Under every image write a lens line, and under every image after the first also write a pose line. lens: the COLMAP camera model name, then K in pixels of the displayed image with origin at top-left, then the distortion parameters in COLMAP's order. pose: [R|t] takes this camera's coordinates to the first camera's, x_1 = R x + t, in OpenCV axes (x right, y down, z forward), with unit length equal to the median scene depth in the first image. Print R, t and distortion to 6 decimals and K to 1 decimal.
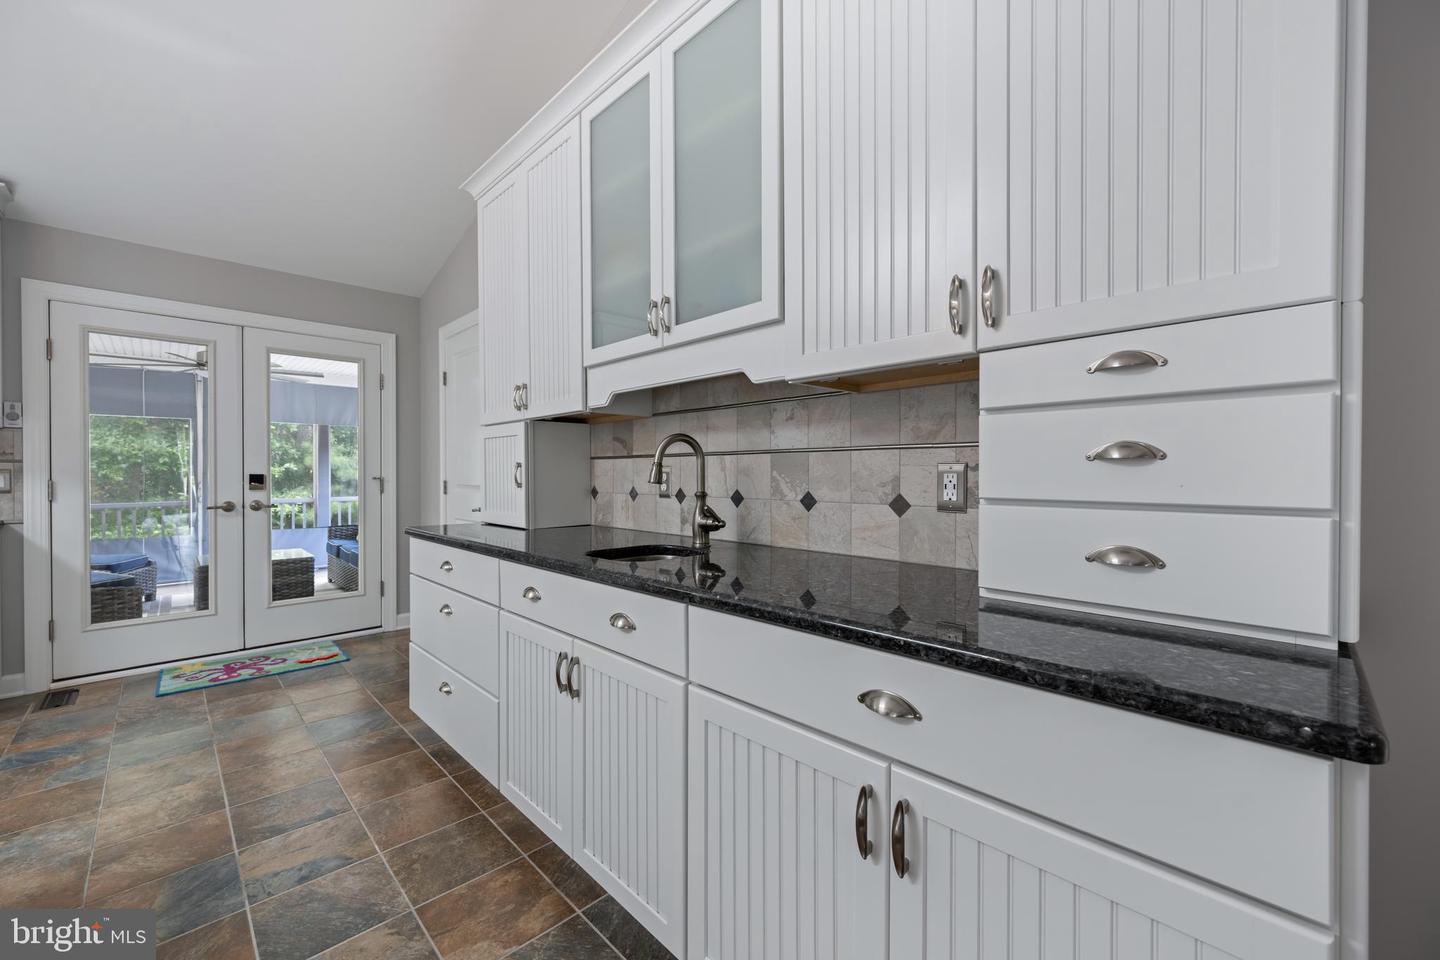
lens RADIAL K [[567.3, 0, 716.6], [0, 567.3, 475.1], [0, 0, 1]] dist [0.000081, 0.000127]
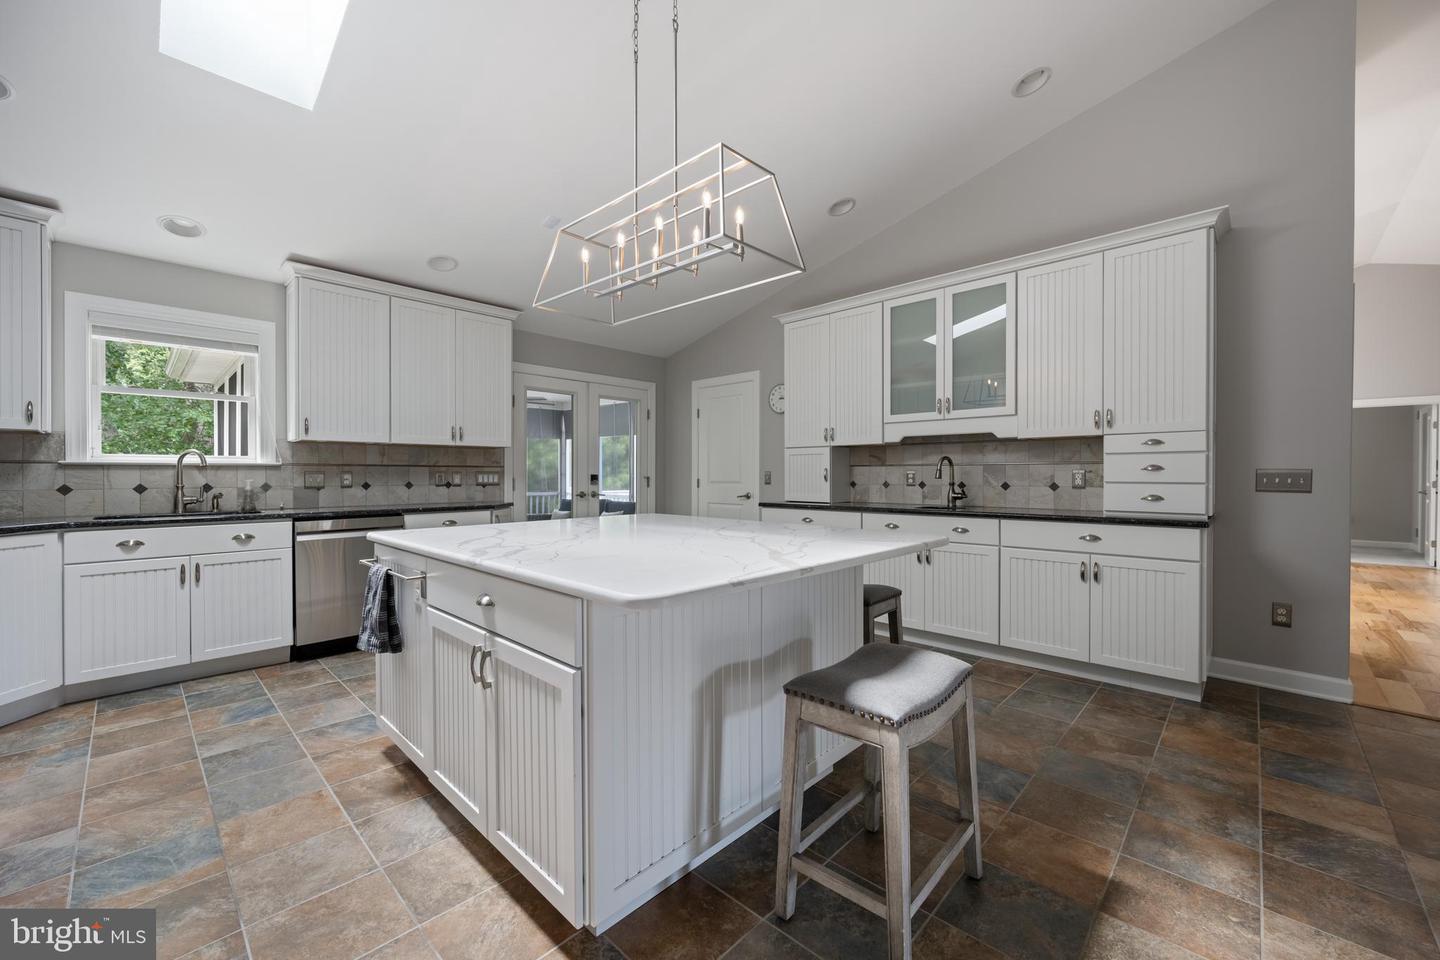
lens RADIAL K [[567.3, 0, 716.0], [0, 567.3, 471.9], [0, 0, 1]] dist [0.000081, 0.000127]
pose [[0.999250, 0.000419, 0.038718, -0.698514], [-0.000111, 0.999968, -0.007958, 0.004685], [-0.038720, 0.007948, 0.999218, -0.793388]]
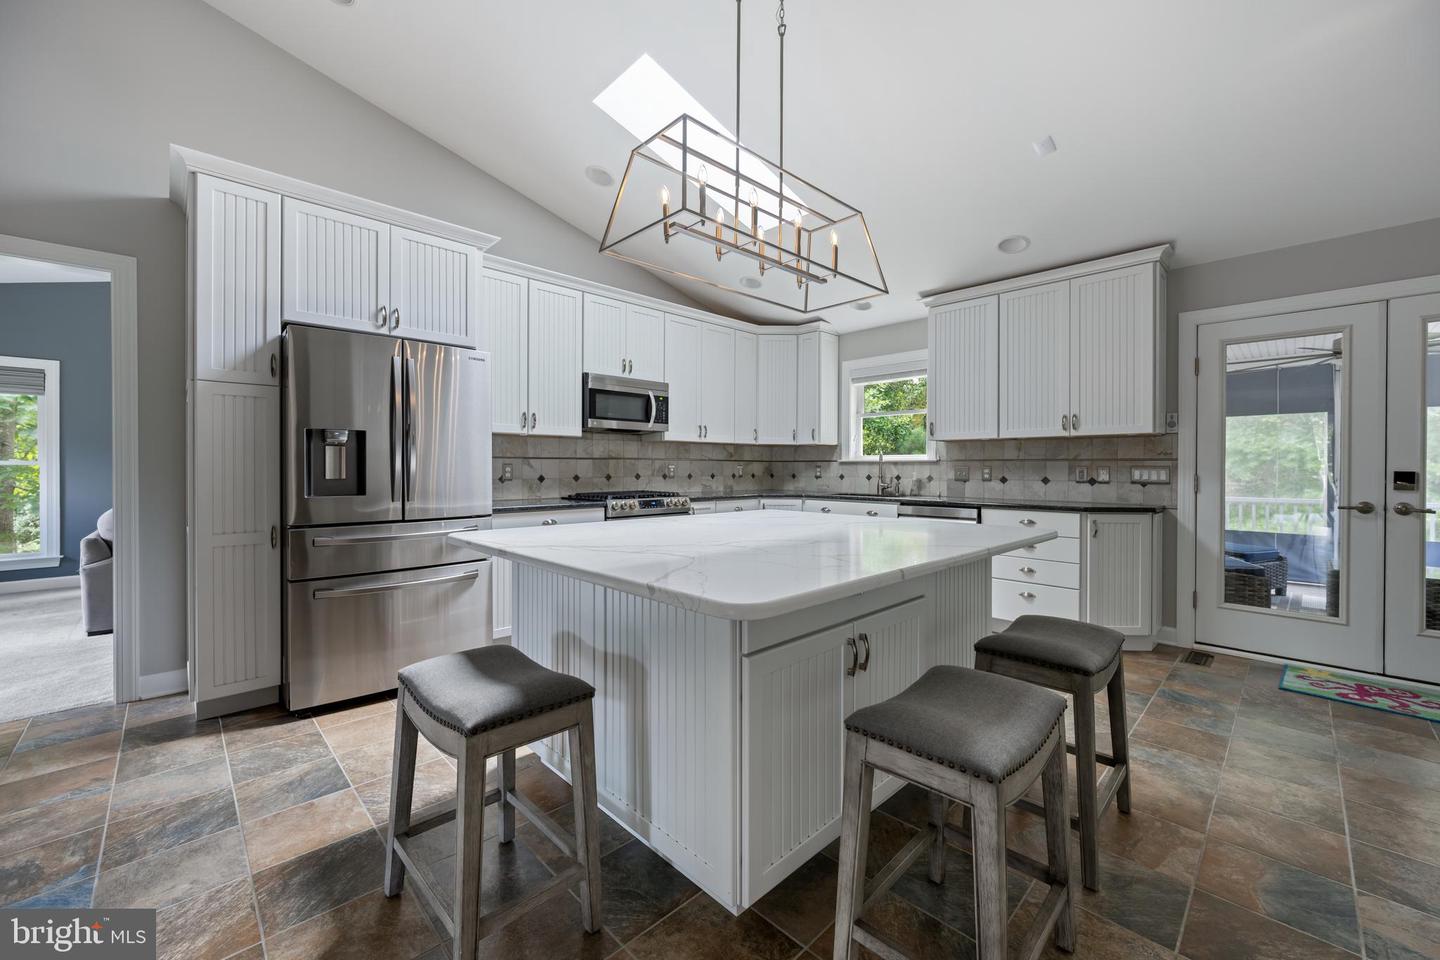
lens RADIAL K [[567.3, 0, 719.6], [0, 567.3, 473.4], [0, 0, 1]] dist [0.000081, 0.000127]
pose [[-0.002417, 0.011022, -0.999936, 0.036606], [-0.008886, 0.999900, 0.011043, 0.001080], [0.999958, 0.008913, -0.002319, -0.010072]]
